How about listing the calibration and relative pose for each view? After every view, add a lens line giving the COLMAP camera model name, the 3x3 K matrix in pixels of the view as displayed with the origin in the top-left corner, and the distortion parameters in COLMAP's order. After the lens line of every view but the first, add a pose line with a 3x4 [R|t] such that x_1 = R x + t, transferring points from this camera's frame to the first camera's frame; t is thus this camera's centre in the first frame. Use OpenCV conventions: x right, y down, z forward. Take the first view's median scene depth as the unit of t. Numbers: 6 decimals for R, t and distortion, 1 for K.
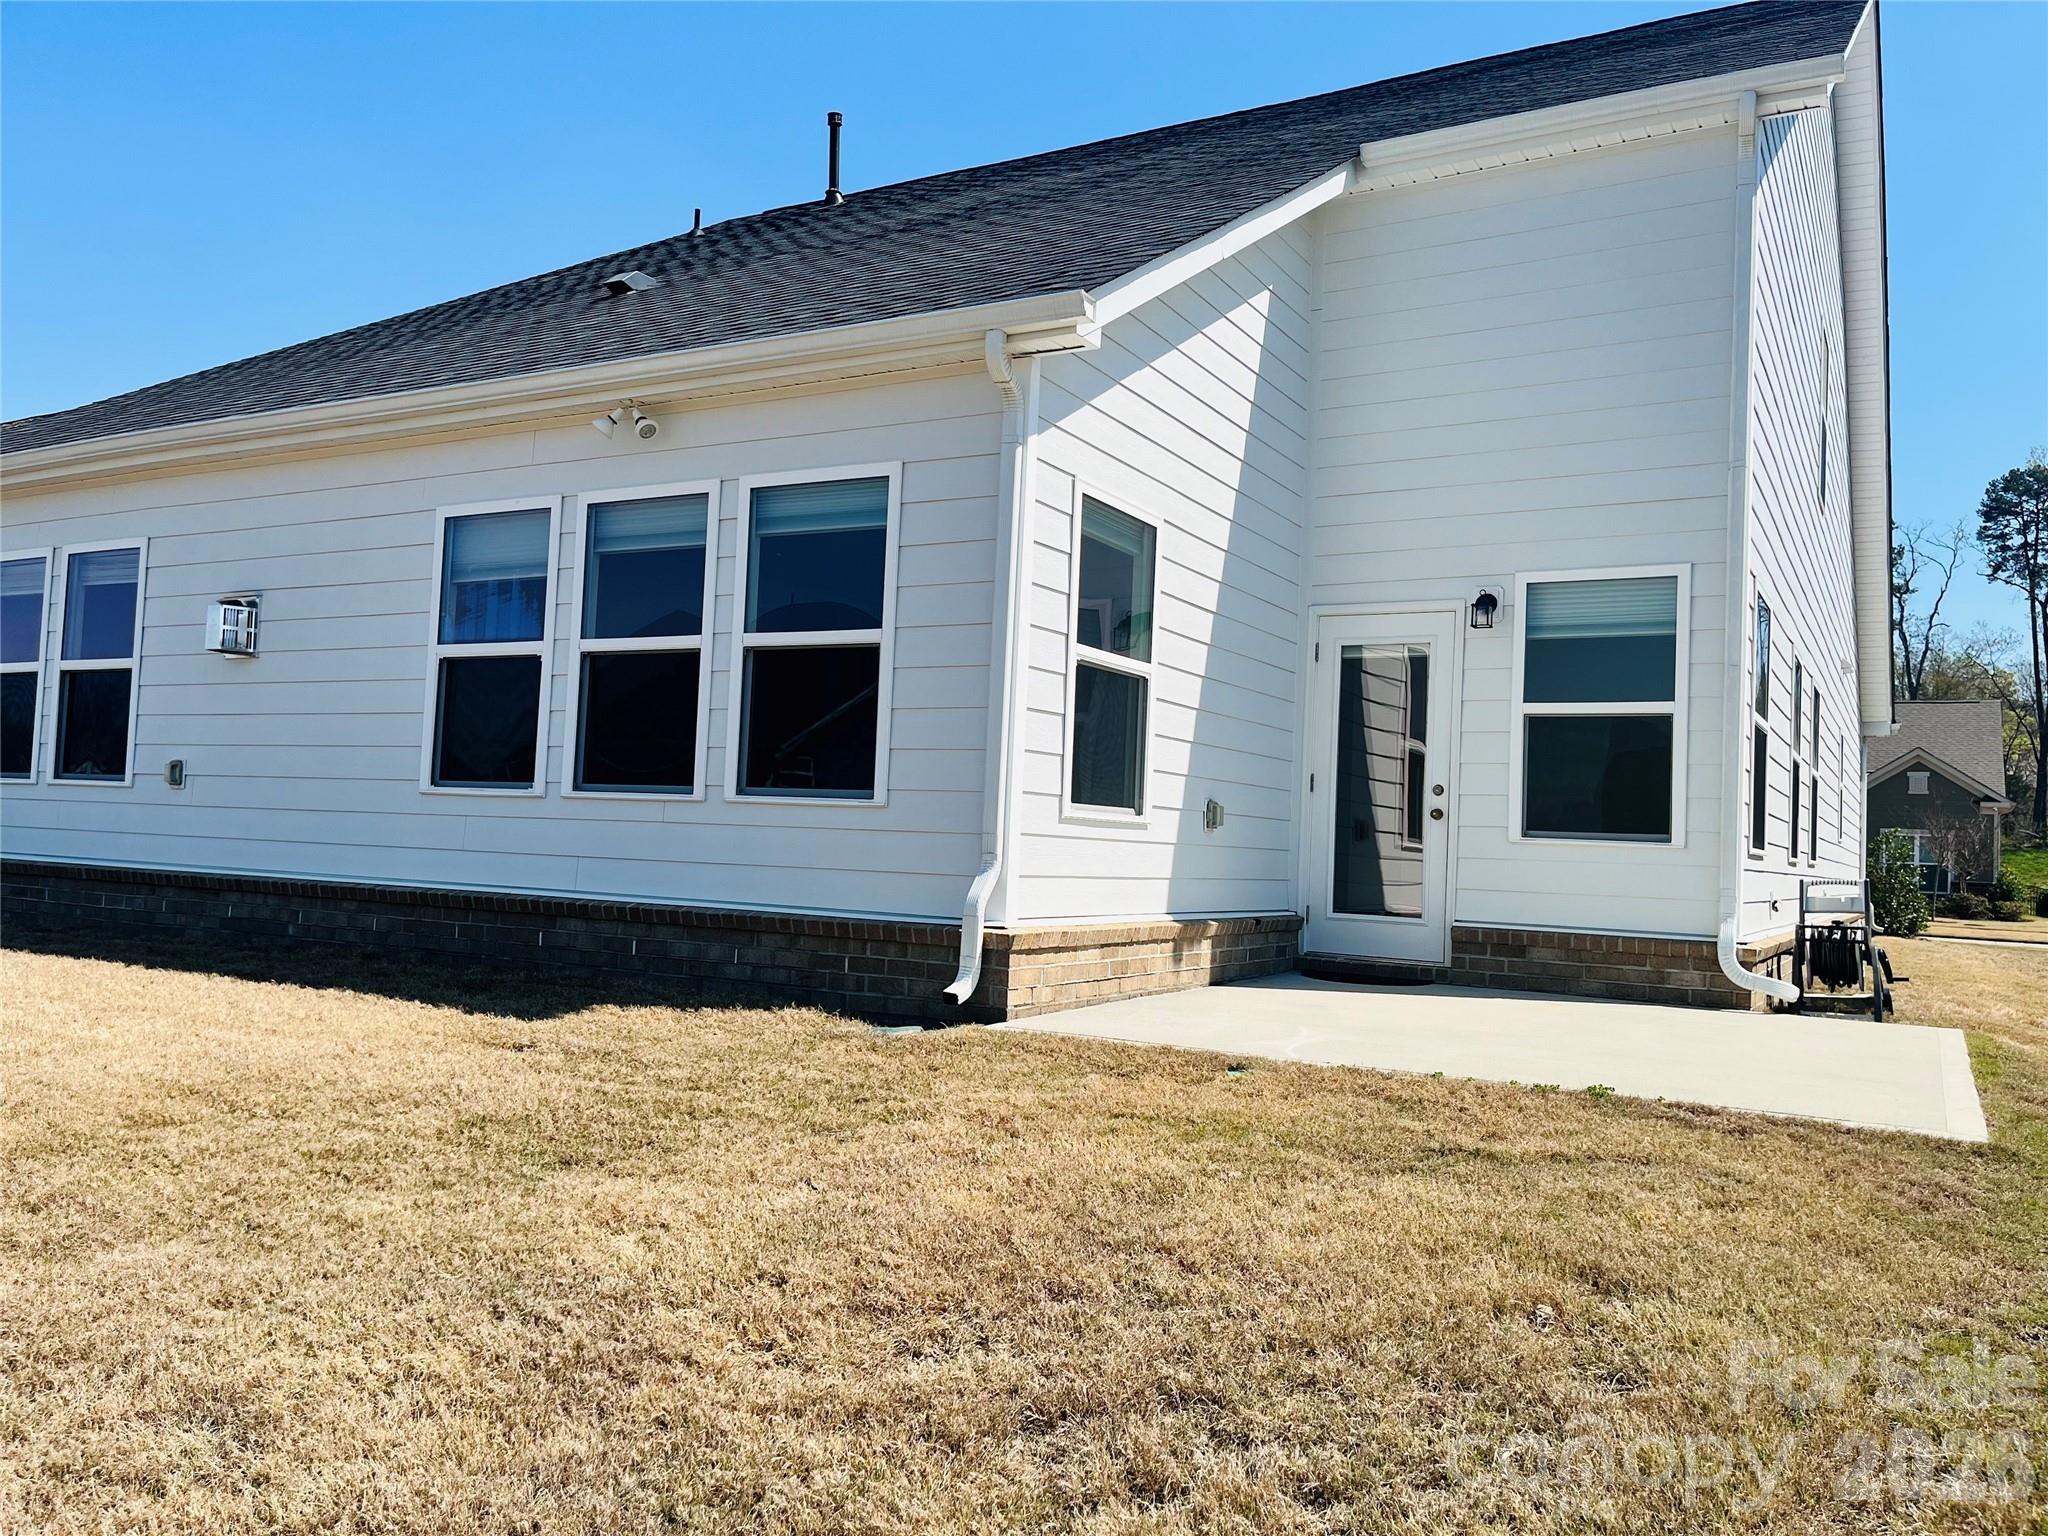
lens RADIAL K [[1560.7, 0, 1022.8], [0, 1560.7, 758.8], [0, 0, 1]] dist [0.043658, -0.009609]
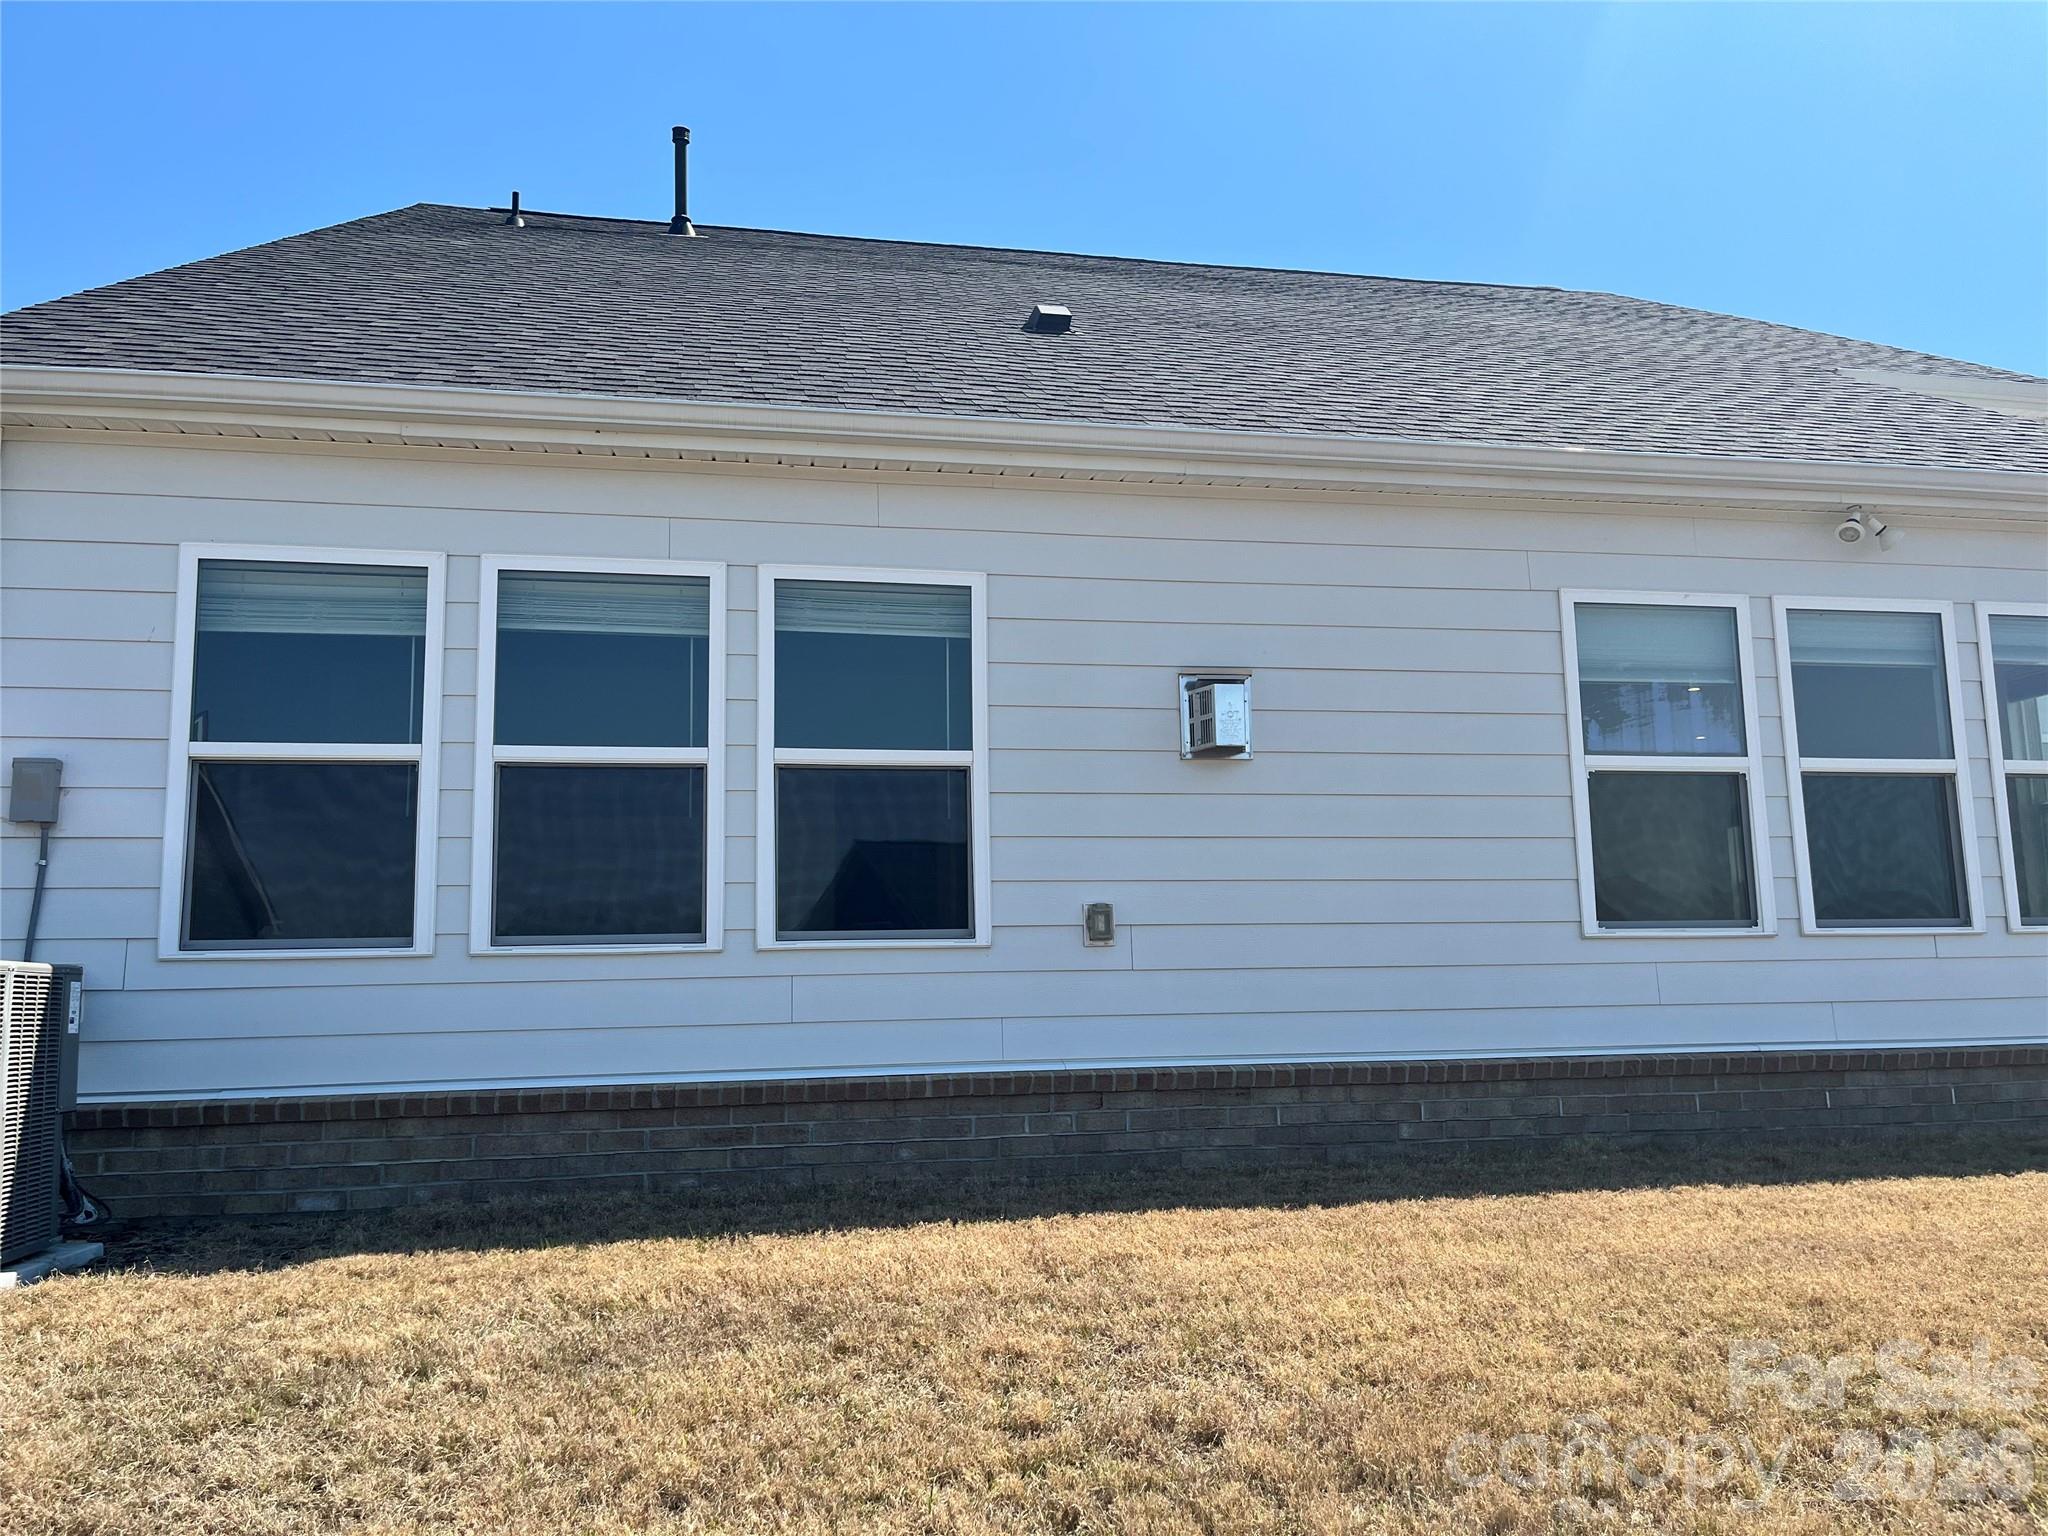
lens RADIAL K [[1431.6, 0, 1023.2], [0, 1431.6, 779.3], [0, 0, 1]] dist [0.029179, -0.004166]
pose [[0.760477, 0.036224, 0.648354, -0.737942], [0.014599, 0.997237, -0.072840, -0.006469], [-0.649201, 0.064859, 0.757847, 0.422148]]
